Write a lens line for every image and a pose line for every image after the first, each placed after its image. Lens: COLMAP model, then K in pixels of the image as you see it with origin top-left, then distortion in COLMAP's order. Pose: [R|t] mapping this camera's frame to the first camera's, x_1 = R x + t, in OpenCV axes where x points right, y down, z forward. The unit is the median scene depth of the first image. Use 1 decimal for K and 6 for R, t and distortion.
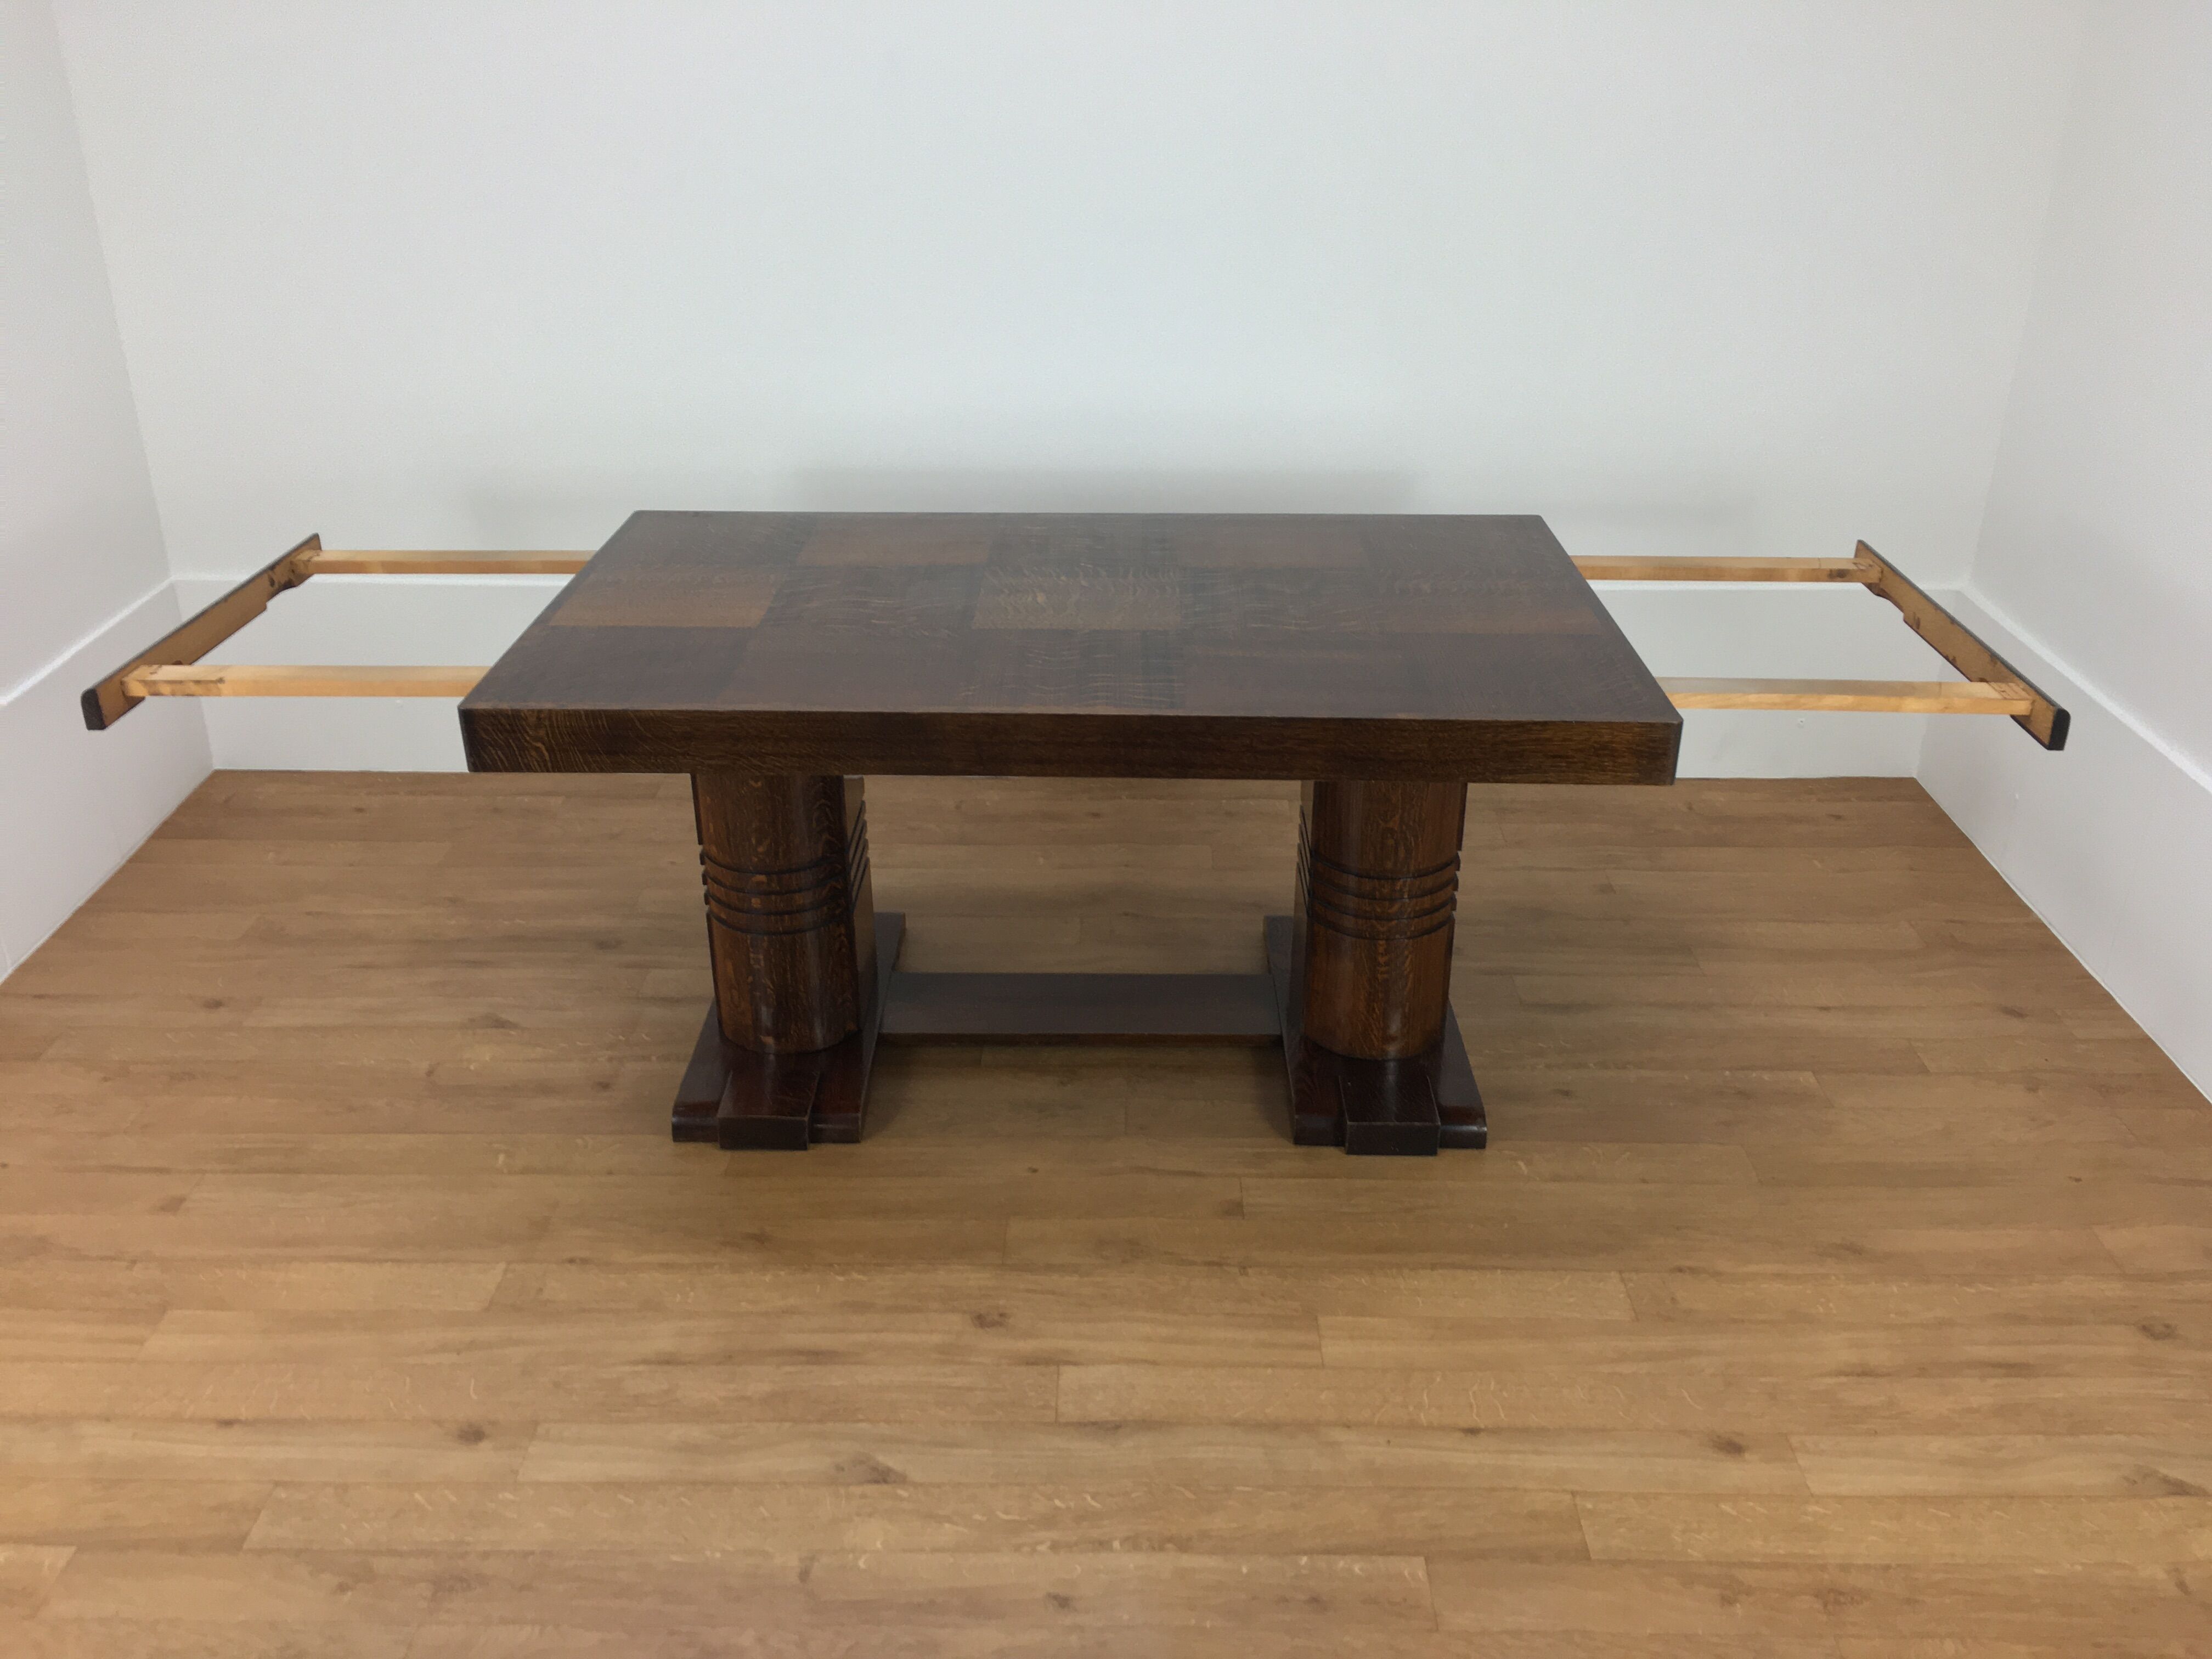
lens RADIAL K [[1891.5, 0, 1109.4], [0, 1891.5, 825.0], [0, 0, 1]] dist [0.079742, -0.128662]
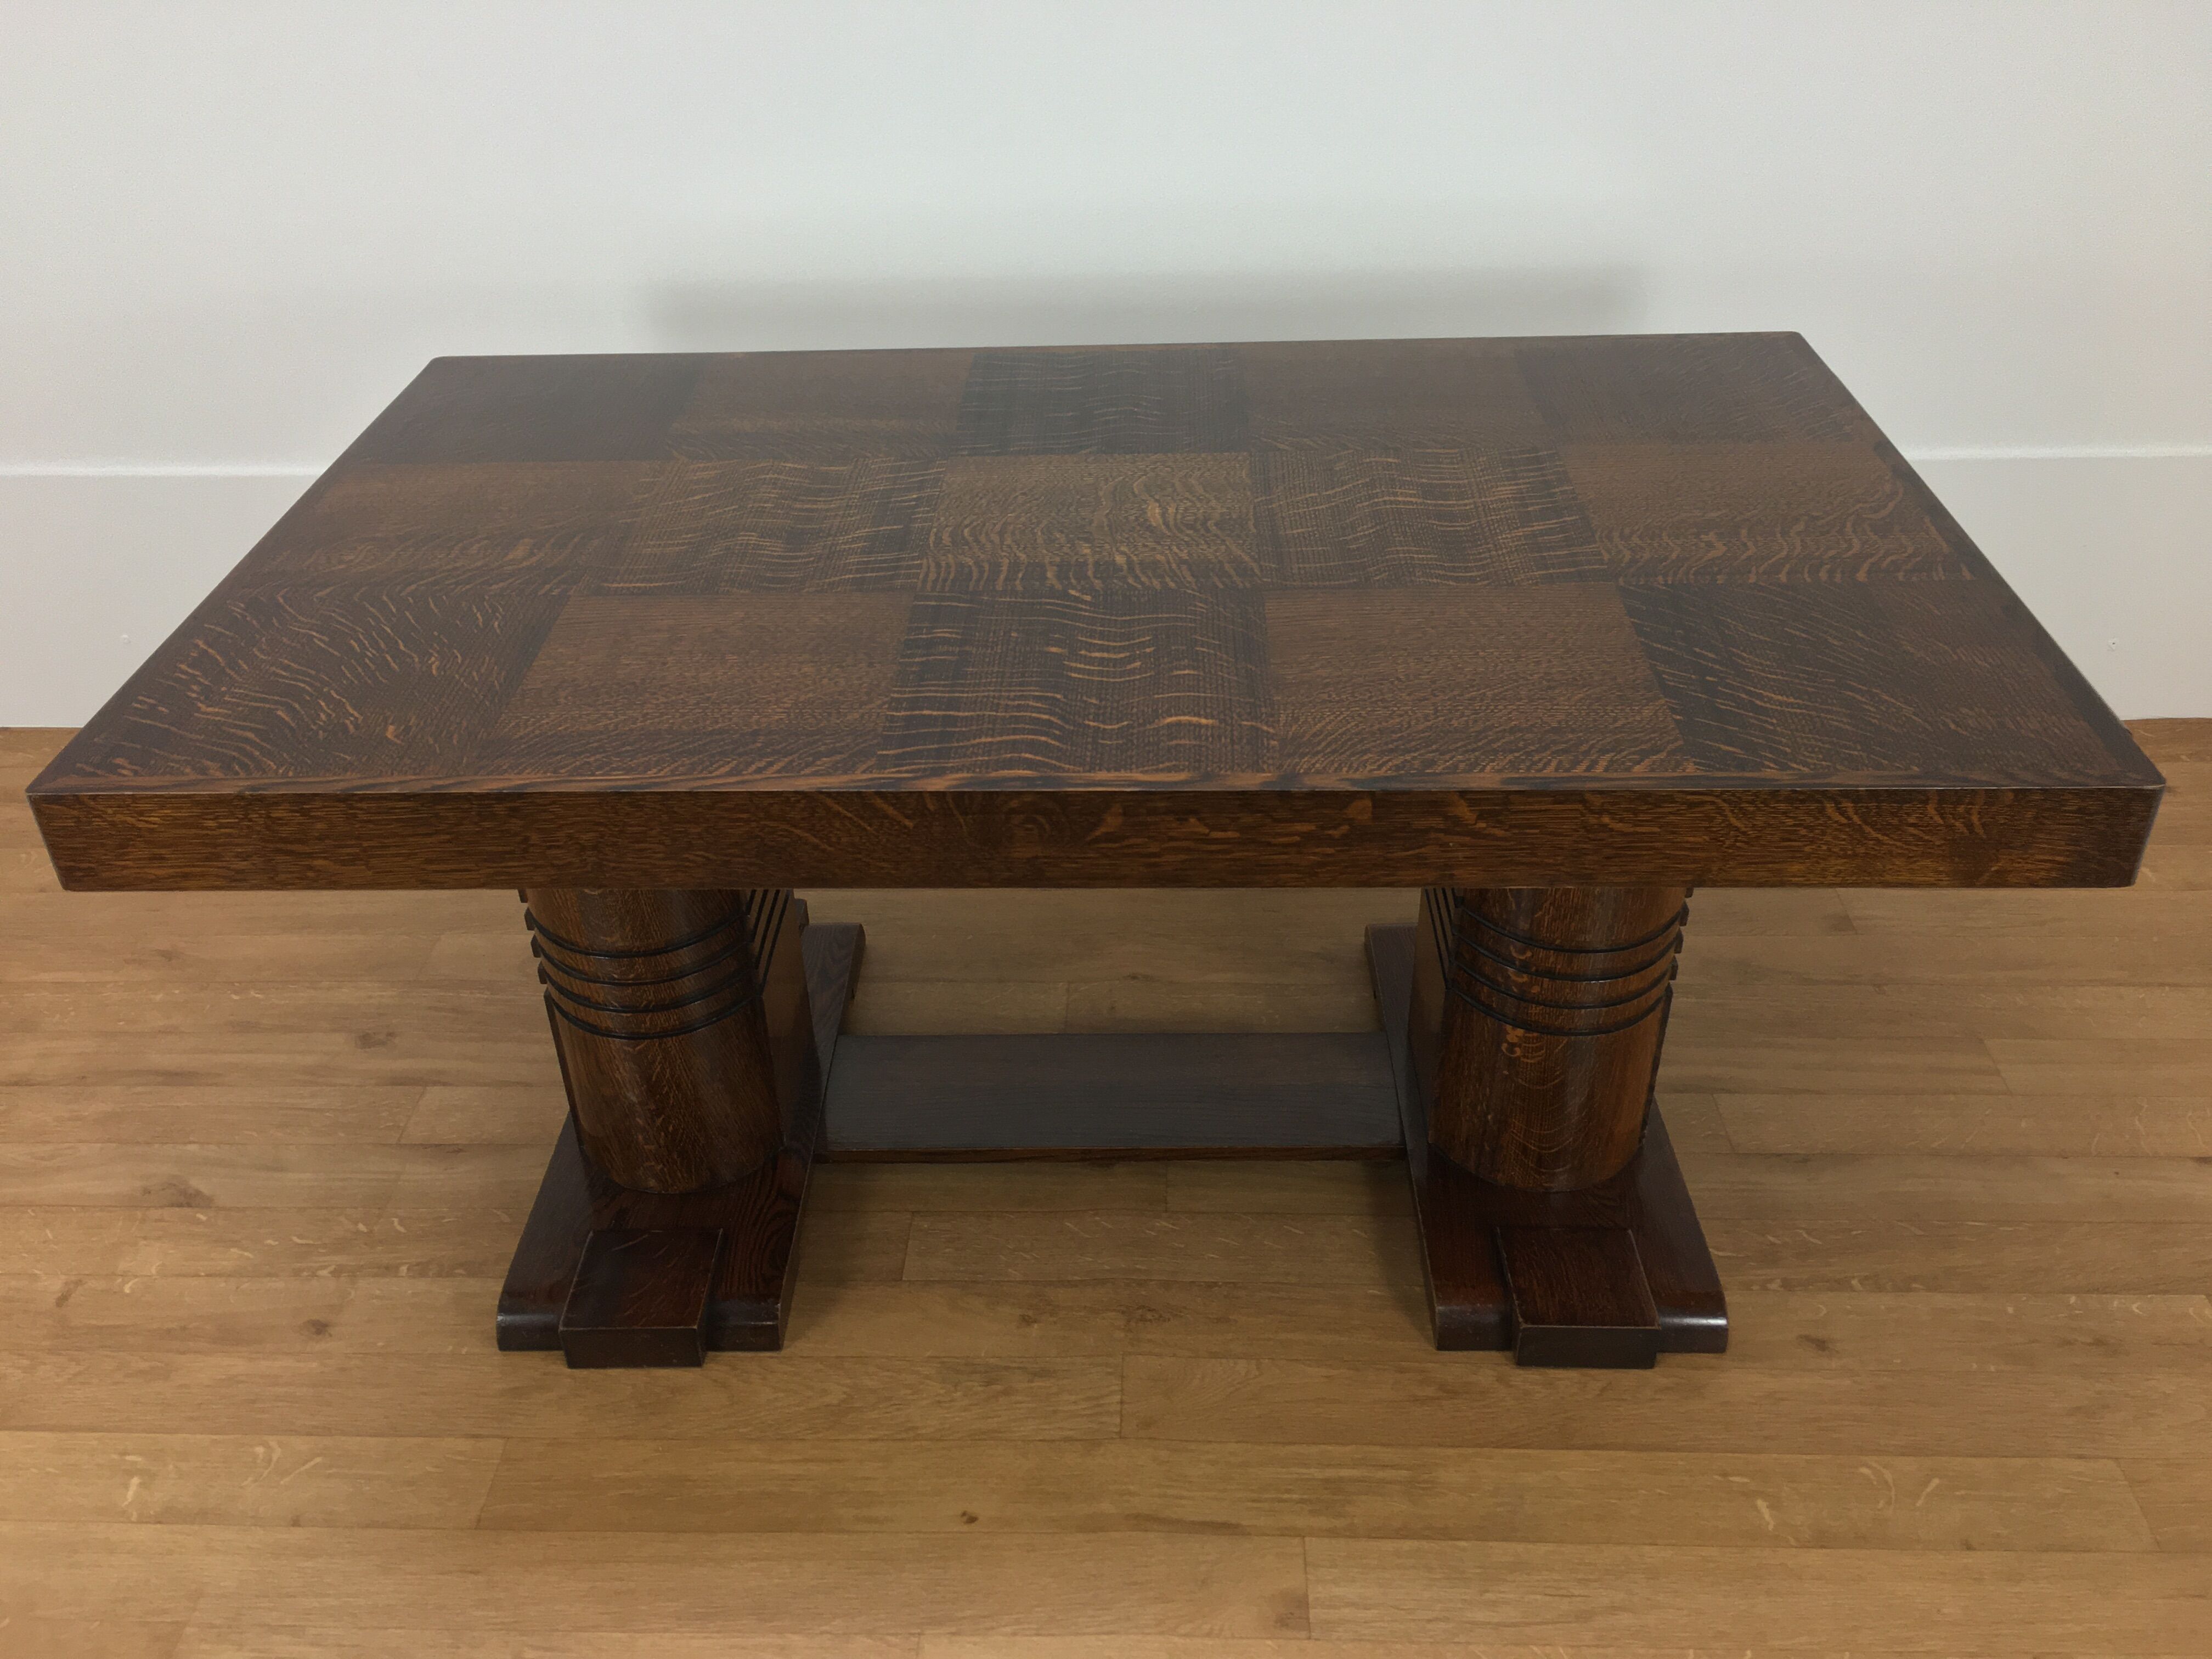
lens RADIAL K [[1891.5, 0, 1094.2], [0, 1891.5, 811.4], [0, 0, 1]] dist [0.079742, -0.128662]
pose [[-0.999619, 0.010036, 0.025695, -0.032766], [0.027101, 0.531019, 0.846926, -0.629822], [-0.005145, 0.847300, -0.531089, 1.486577]]
